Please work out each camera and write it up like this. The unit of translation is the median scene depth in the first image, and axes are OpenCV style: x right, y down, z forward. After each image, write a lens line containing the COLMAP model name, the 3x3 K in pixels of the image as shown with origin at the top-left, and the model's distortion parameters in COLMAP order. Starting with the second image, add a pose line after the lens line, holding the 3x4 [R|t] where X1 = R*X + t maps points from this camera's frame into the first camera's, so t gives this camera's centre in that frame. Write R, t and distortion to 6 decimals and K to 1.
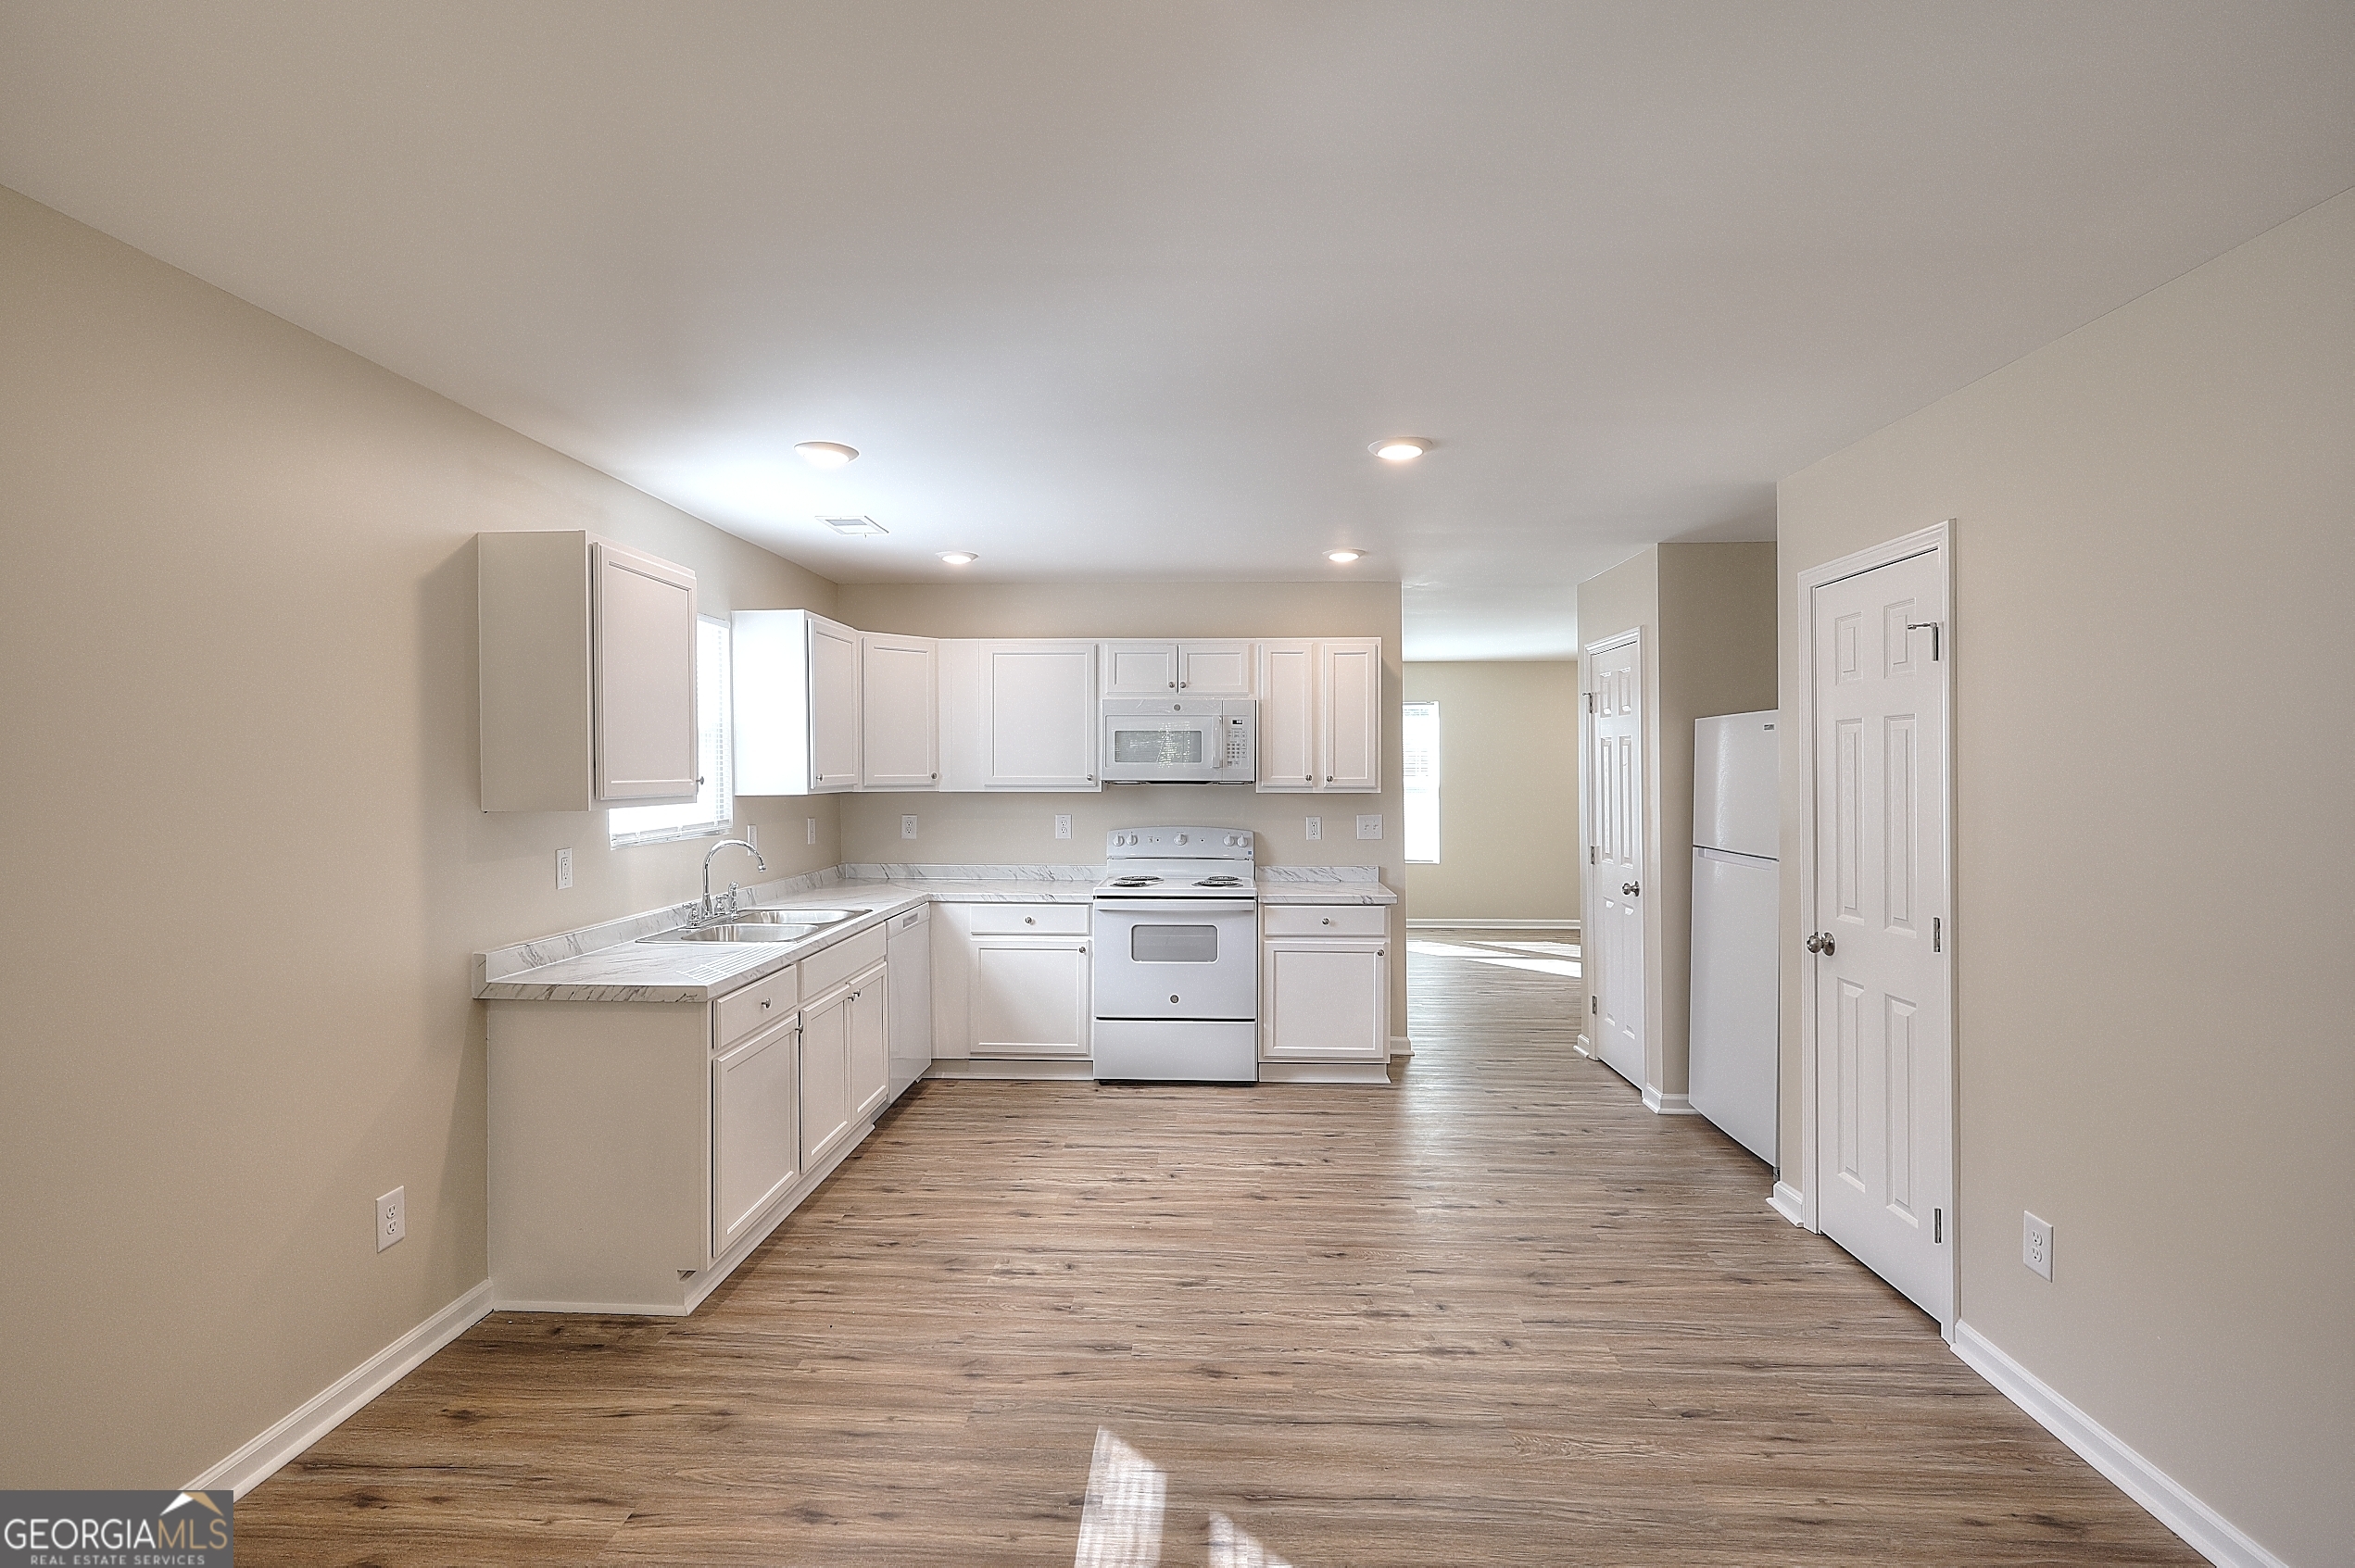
lens RADIAL K [[1100.4, 0, 1181.0], [0, 1100.4, 787.8], [0, 0, 1]] dist [-0.003587, 0.001648]
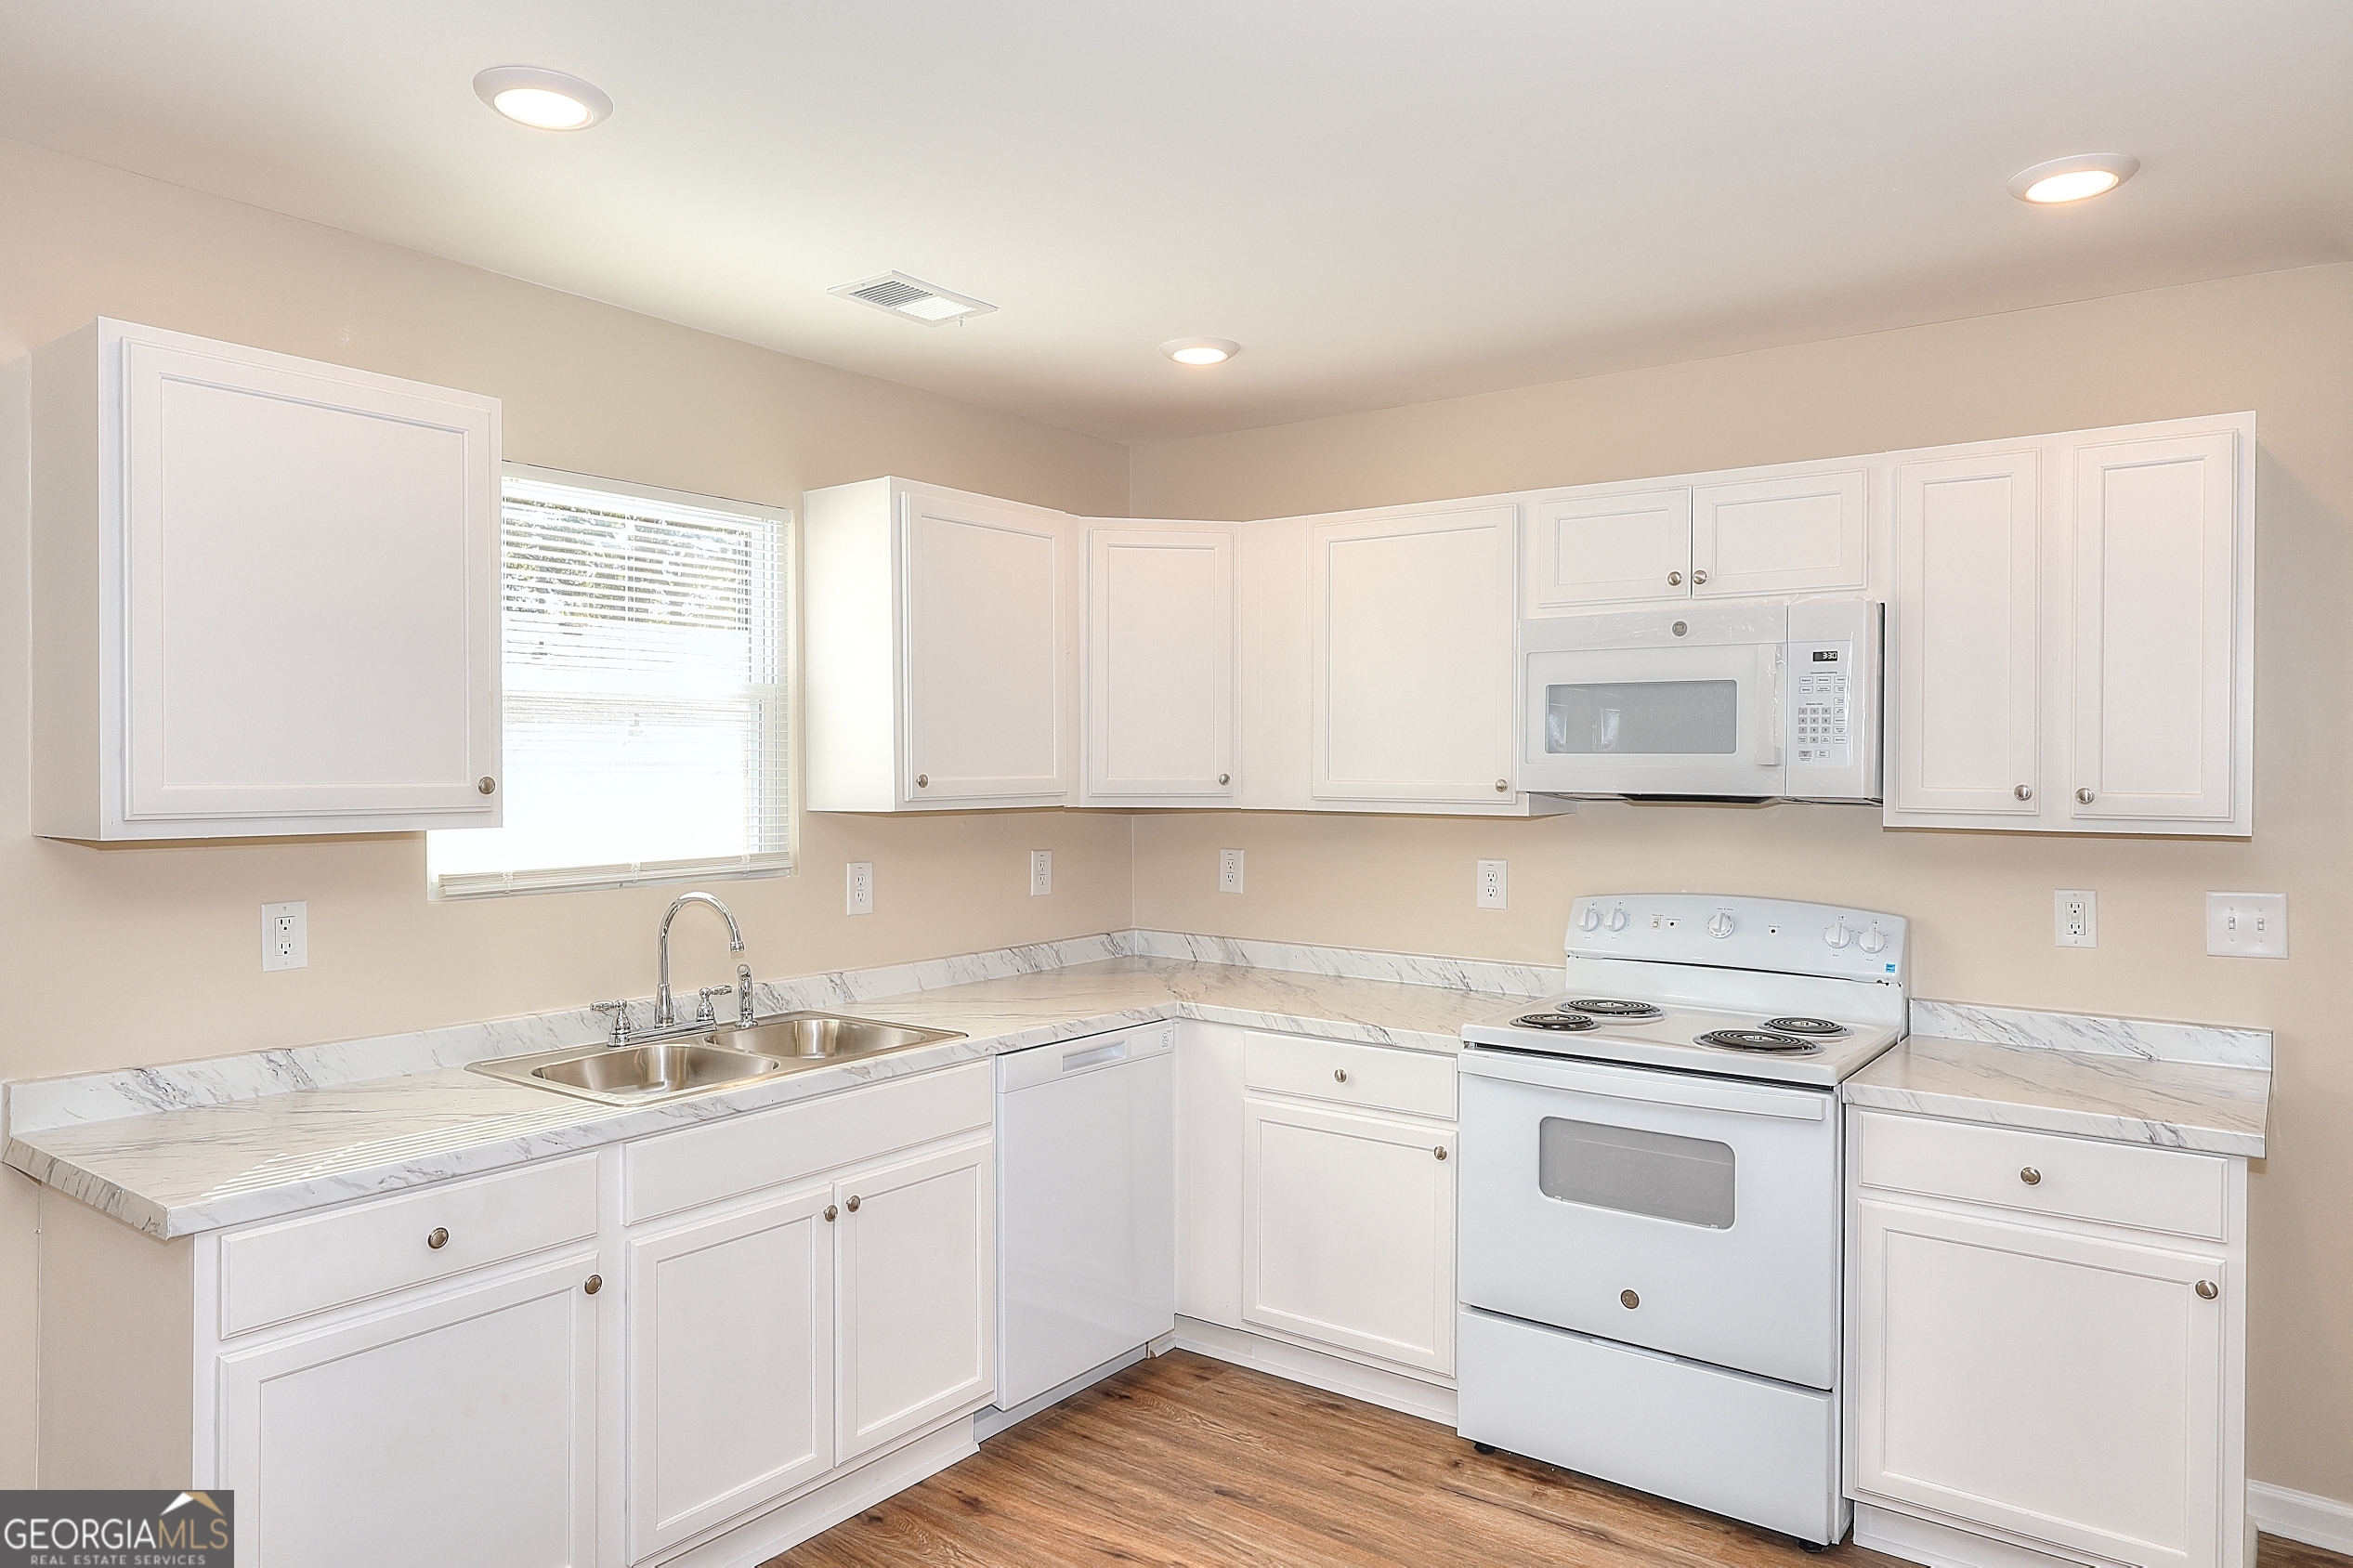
lens RADIAL K [[1487.2, 0, 1174.5], [0, 1487.2, 772.3], [0, 0, 1]] dist [0.002527, -0.002489]
pose [[0.823336, 0.004354, -0.567537, 0.175600], [-0.012736, 0.999861, -0.010805, -0.006370], [0.567411, 0.016125, 0.823277, 0.410342]]
